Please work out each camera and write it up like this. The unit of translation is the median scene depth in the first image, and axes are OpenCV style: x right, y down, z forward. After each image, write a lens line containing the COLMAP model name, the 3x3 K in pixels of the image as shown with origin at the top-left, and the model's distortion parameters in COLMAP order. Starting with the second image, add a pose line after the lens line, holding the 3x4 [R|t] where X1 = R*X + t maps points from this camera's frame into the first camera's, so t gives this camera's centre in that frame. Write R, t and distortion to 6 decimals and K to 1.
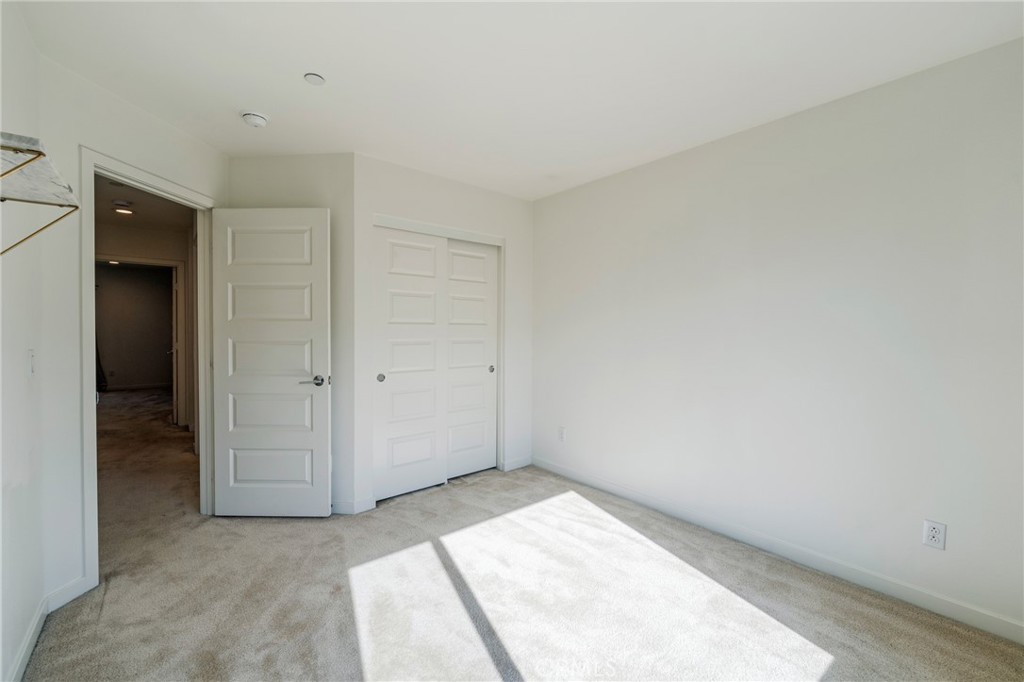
lens RADIAL K [[416.4, 0, 507.9], [0, 416.4, 336.6], [0, 0, 1]] dist [0.000451, -0.000701]
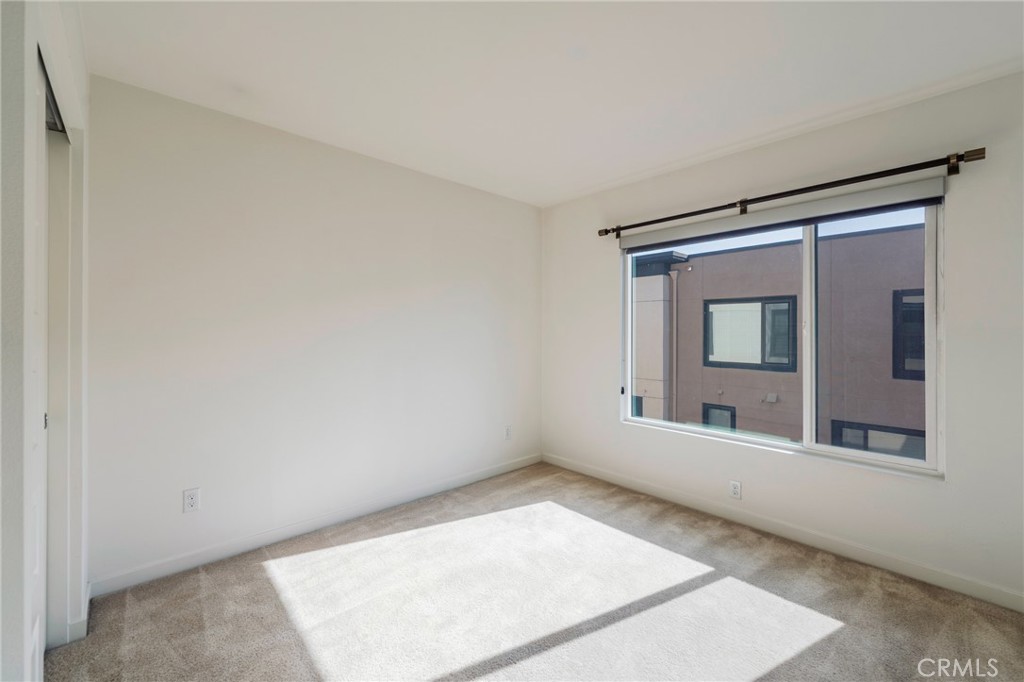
lens RADIAL K [[416.4, 0, 507.8], [0, 416.4, 333.4], [0, 0, 1]] dist [0.000451, -0.000701]
pose [[-0.039722, -0.012363, 0.999134, -0.575906], [0.012753, 0.999836, 0.012878, -0.011530], [-0.999129, 0.013253, -0.039557, 0.658964]]
